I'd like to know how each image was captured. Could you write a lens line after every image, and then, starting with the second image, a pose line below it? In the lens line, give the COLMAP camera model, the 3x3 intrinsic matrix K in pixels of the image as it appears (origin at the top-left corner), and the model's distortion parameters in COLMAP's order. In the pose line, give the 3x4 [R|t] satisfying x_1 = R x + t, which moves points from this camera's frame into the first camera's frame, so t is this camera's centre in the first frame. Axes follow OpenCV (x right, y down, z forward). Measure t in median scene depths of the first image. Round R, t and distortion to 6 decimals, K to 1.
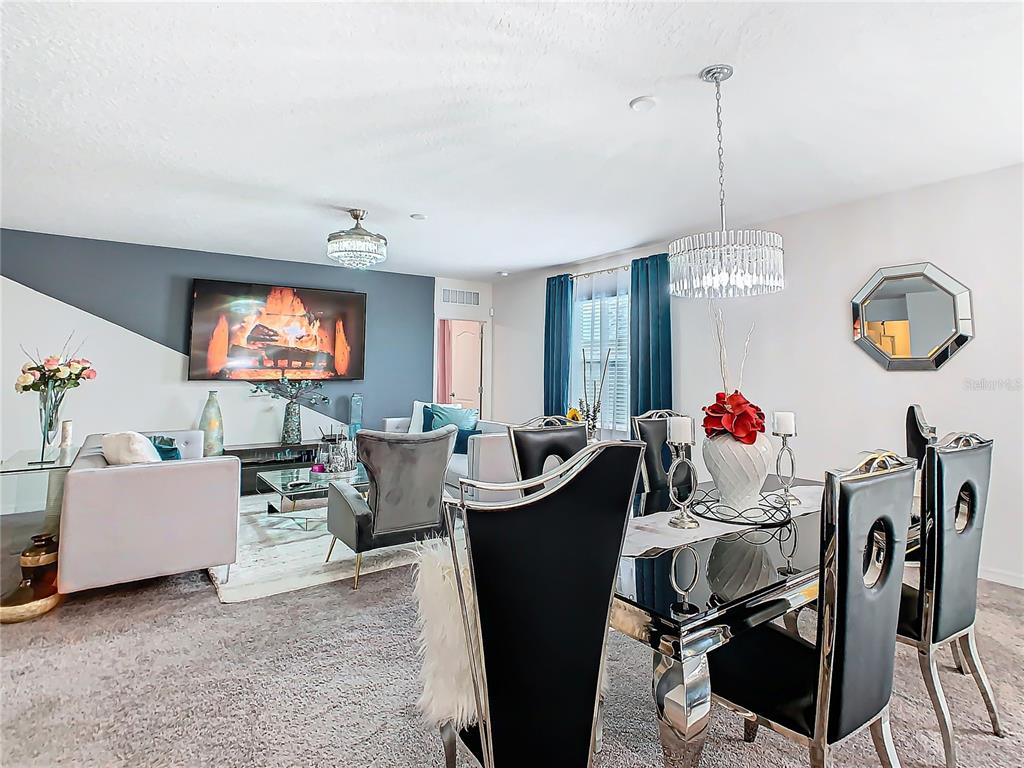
lens RADIAL K [[555.8, 0, 506.0], [0, 555.8, 318.9], [0, 0, 1]] dist [-0.004038, -0.000833]
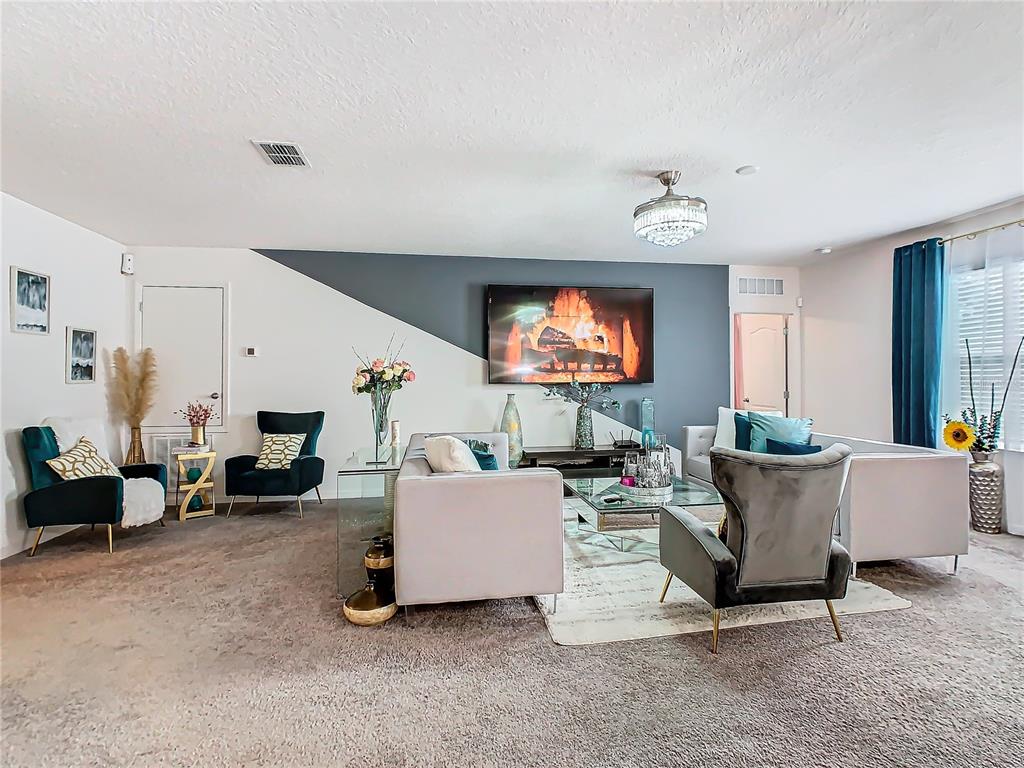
lens RADIAL K [[514.6, 0, 512.0], [0, 514.6, 384.0], [0, 0, 1]] dist [-0.002401, 0.000558]
pose [[0.901612, -0.001643, -0.432542, -0.145593], [0.047813, 0.994243, 0.095887, 0.026506], [0.429894, -0.107134, 0.896501, 0.195371]]
